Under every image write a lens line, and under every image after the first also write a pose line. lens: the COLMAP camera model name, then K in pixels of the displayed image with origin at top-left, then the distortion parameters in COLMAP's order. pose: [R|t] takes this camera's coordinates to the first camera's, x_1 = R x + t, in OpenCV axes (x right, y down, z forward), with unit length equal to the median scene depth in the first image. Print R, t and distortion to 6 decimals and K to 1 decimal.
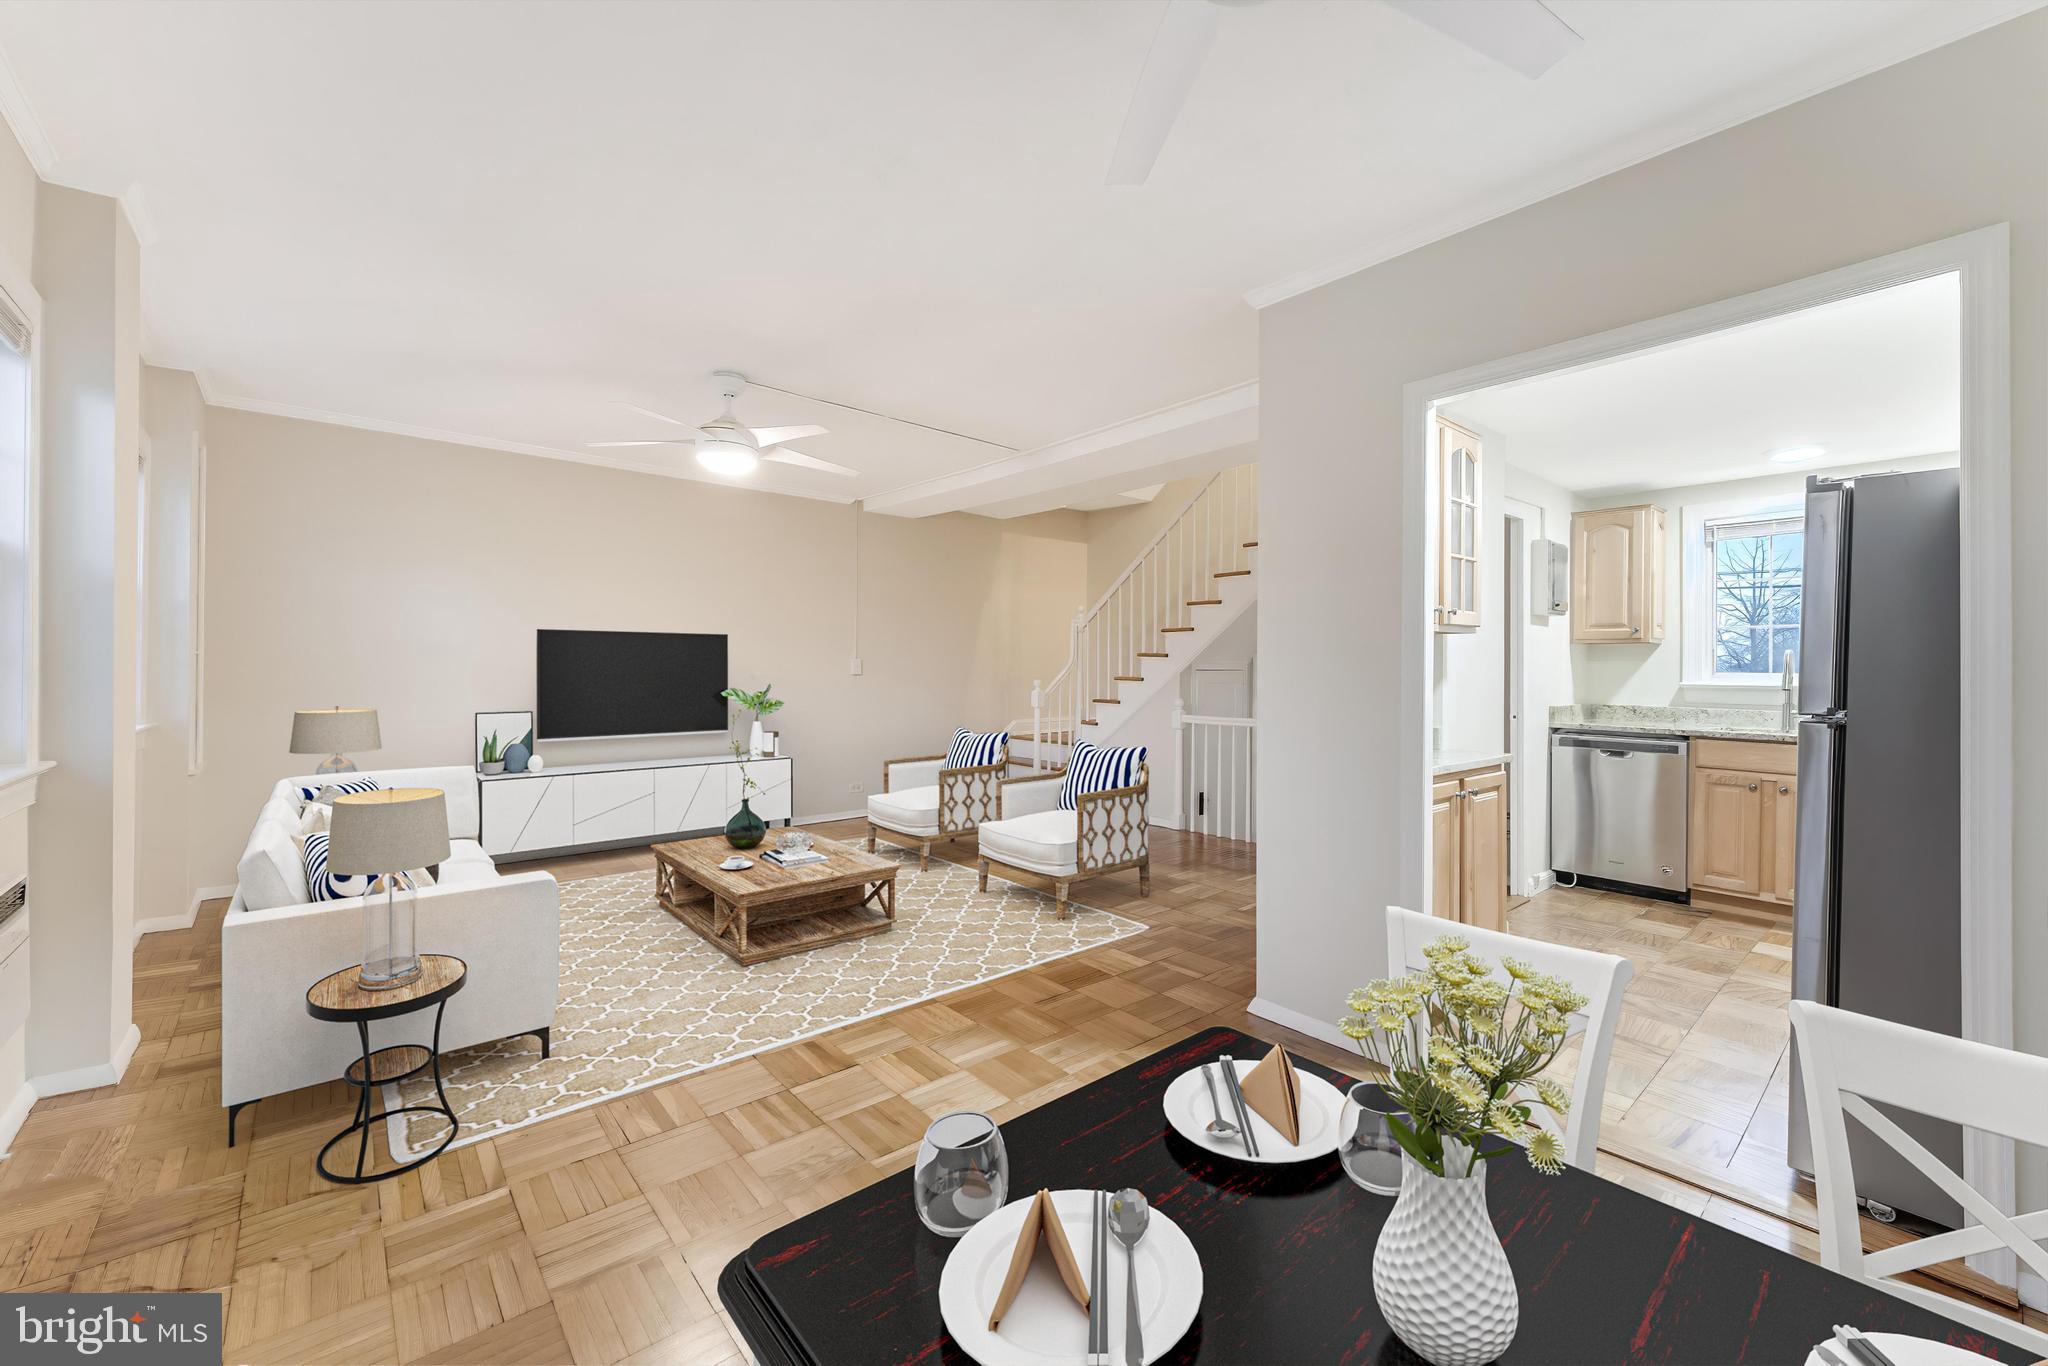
lens RADIAL K [[819.0, 0, 1011.7], [0, 819.0, 662.8], [0, 0, 1]] dist [-0.008903, 0.000152]
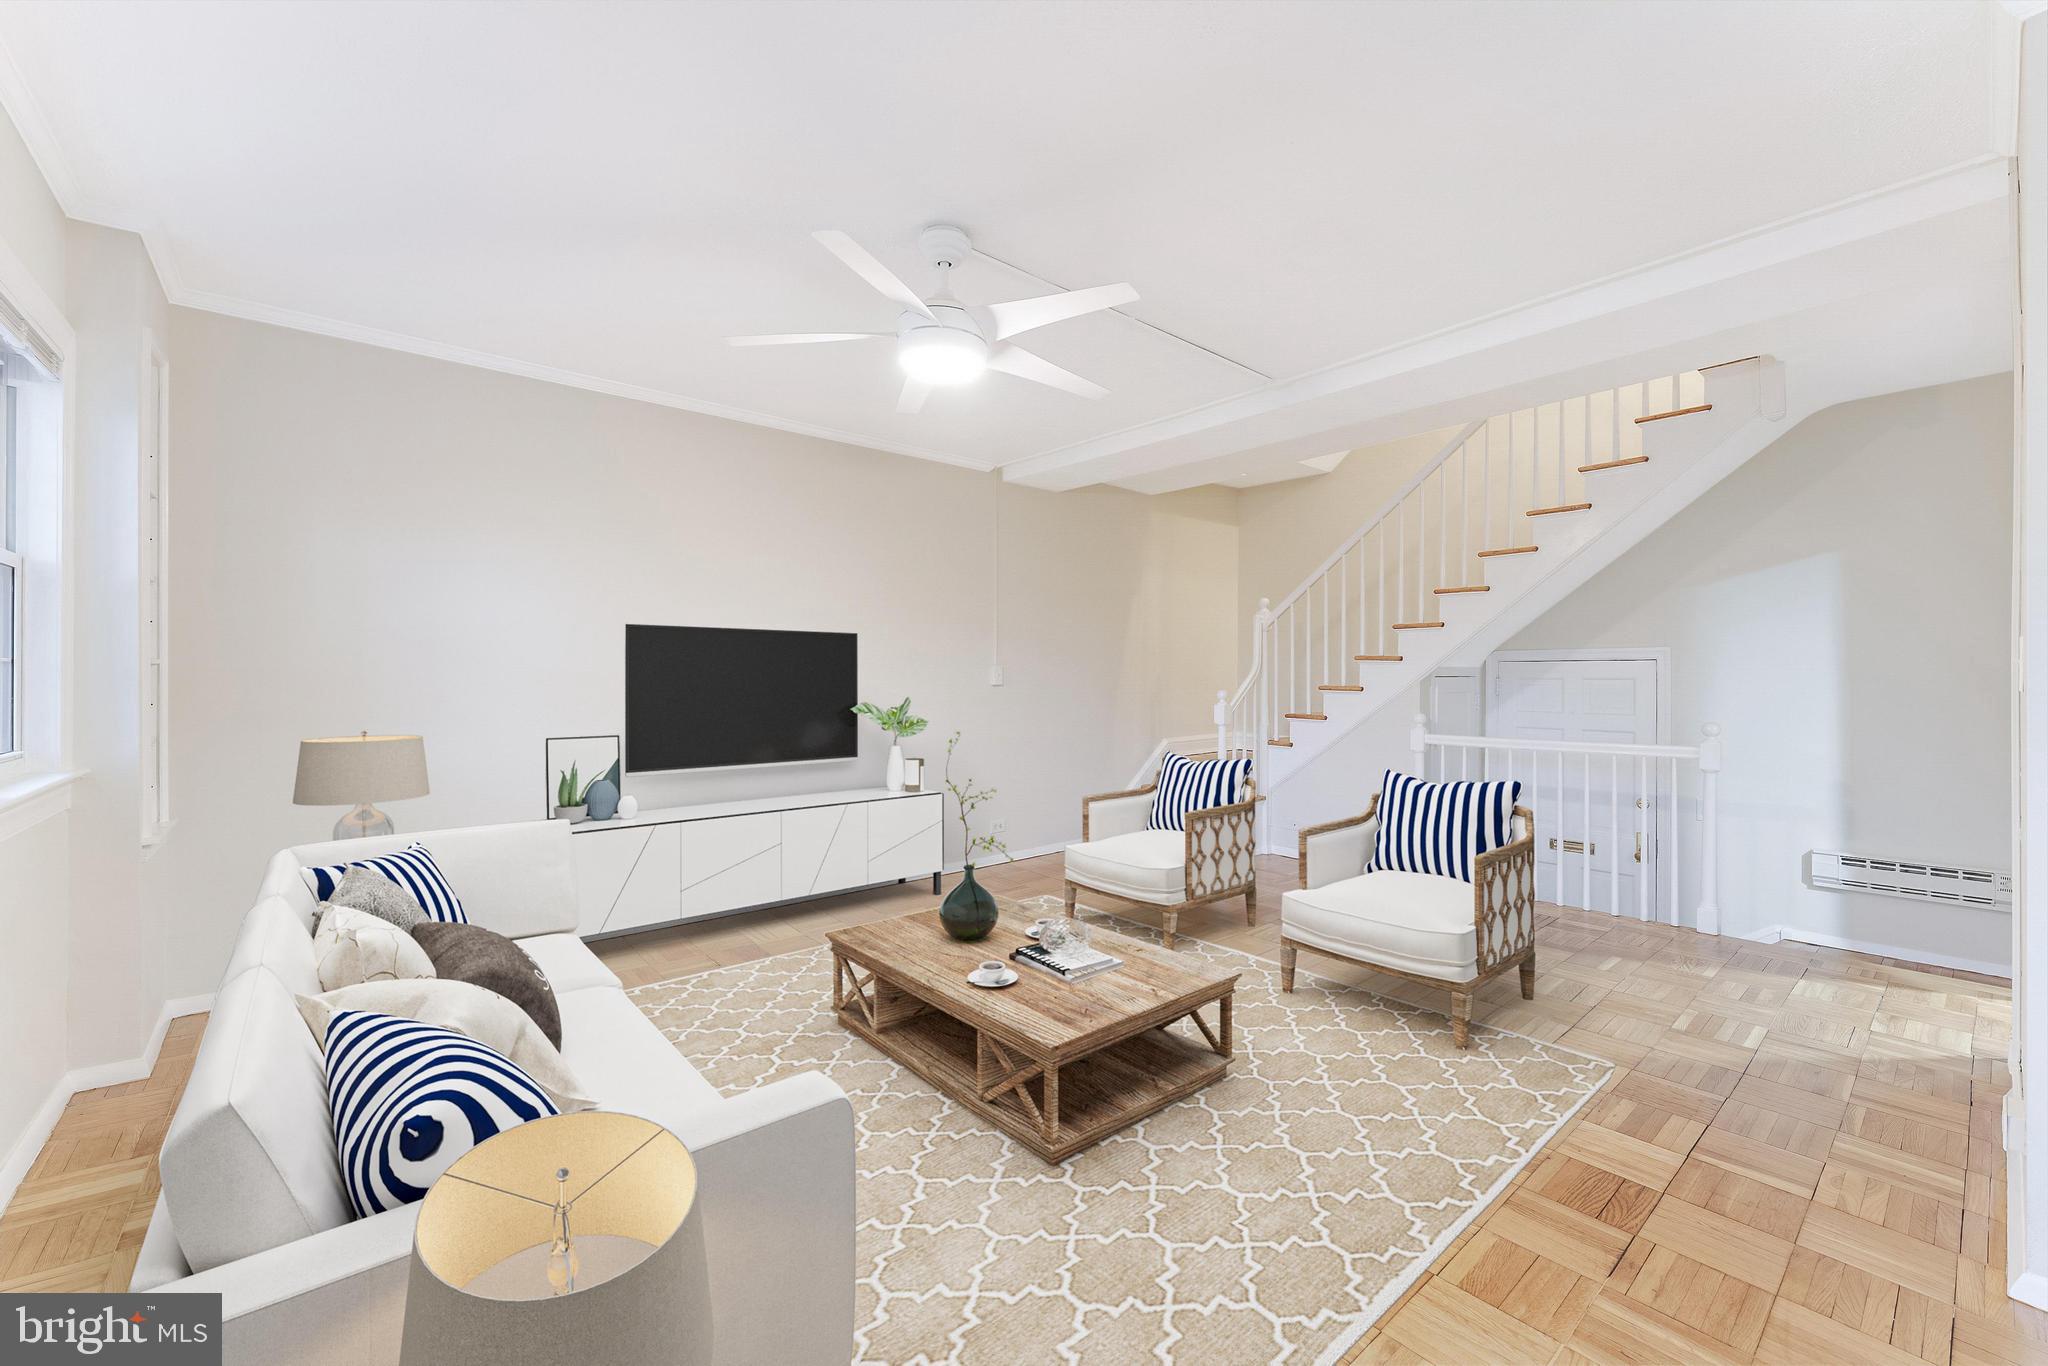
lens RADIAL K [[820.7, 0, 1032.3], [0, 820.7, 677.3], [0, 0, 1]] dist [-0.011326, -0.000114]
pose [[0.999913, -0.006802, 0.011278, -0.187738], [0.006665, 0.999905, 0.012102, -0.000721], [-0.011359, -0.012025, 0.999863, 0.211933]]
